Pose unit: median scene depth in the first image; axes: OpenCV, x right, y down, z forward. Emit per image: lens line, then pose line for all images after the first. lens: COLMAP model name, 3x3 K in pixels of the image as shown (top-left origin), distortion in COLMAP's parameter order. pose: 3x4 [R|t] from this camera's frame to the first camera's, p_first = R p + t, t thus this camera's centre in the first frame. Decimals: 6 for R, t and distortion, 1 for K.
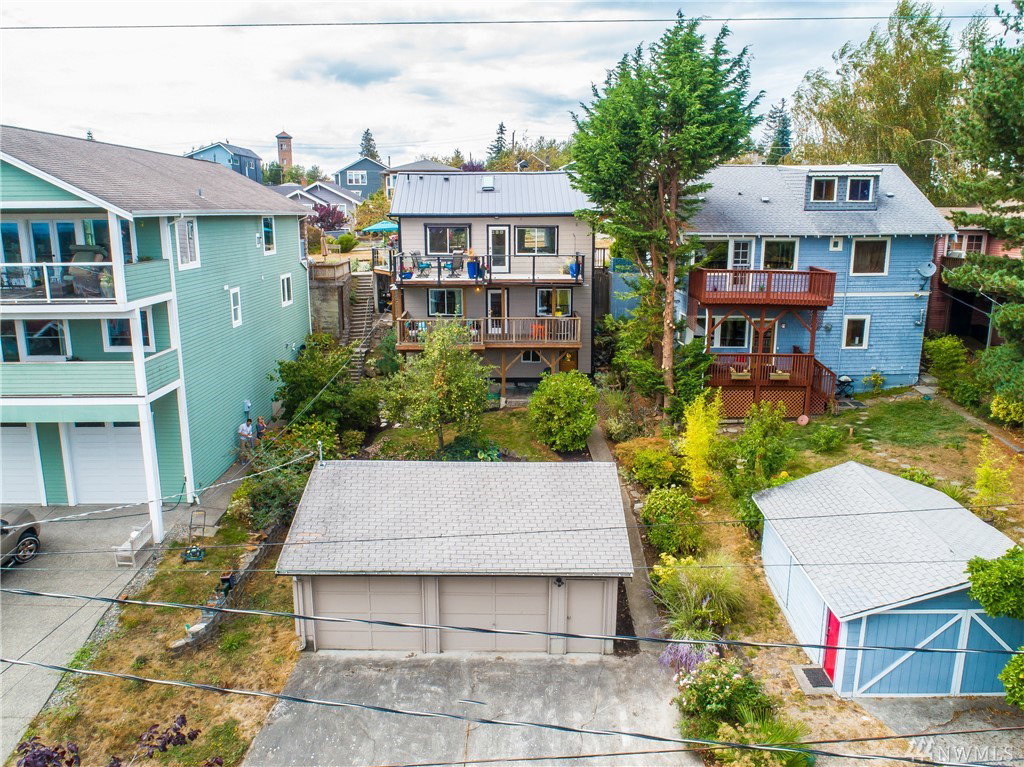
lens RADIAL K [[766.2, 0, 512.0], [0, 766.2, 383.5], [0, 0, 1]] dist [0.001339, 0.000257]
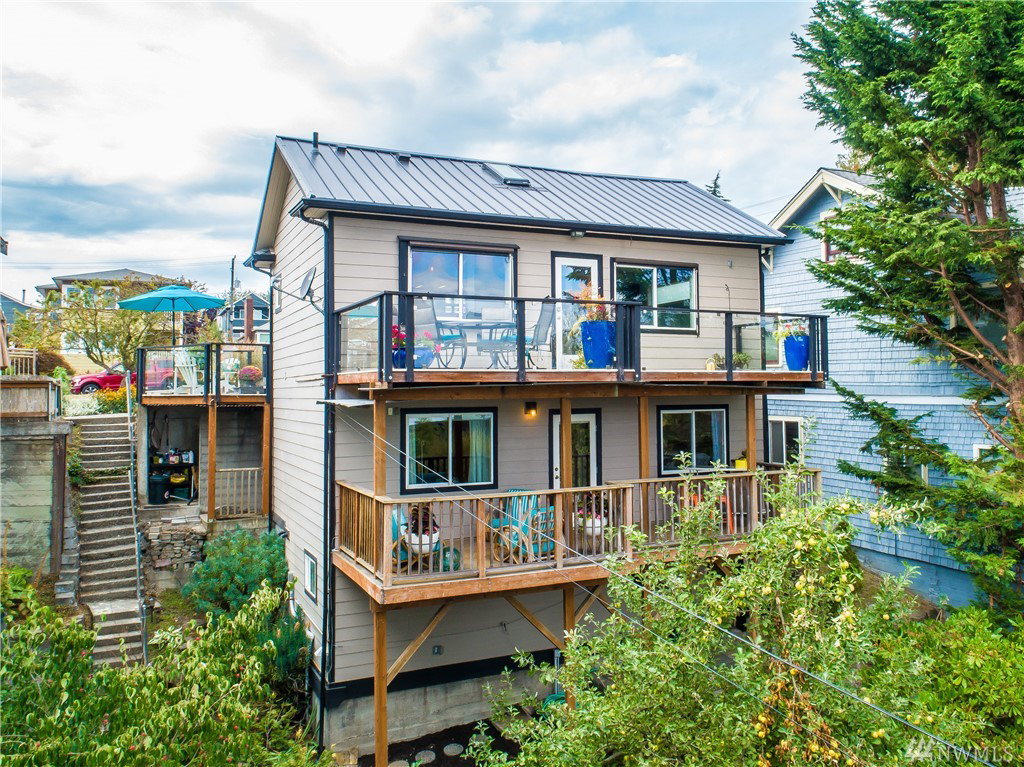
lens RADIAL K [[794.5, 0, 512.0], [0, 794.5, 383.5], [0, 0, 1]] dist [0.007885, 0.001835]
pose [[0.898946, 0.001462, 0.438058, -0.225206], [0.103174, 0.971156, -0.214967, -0.052396], [-0.425737, 0.238440, 0.872866, 0.644372]]
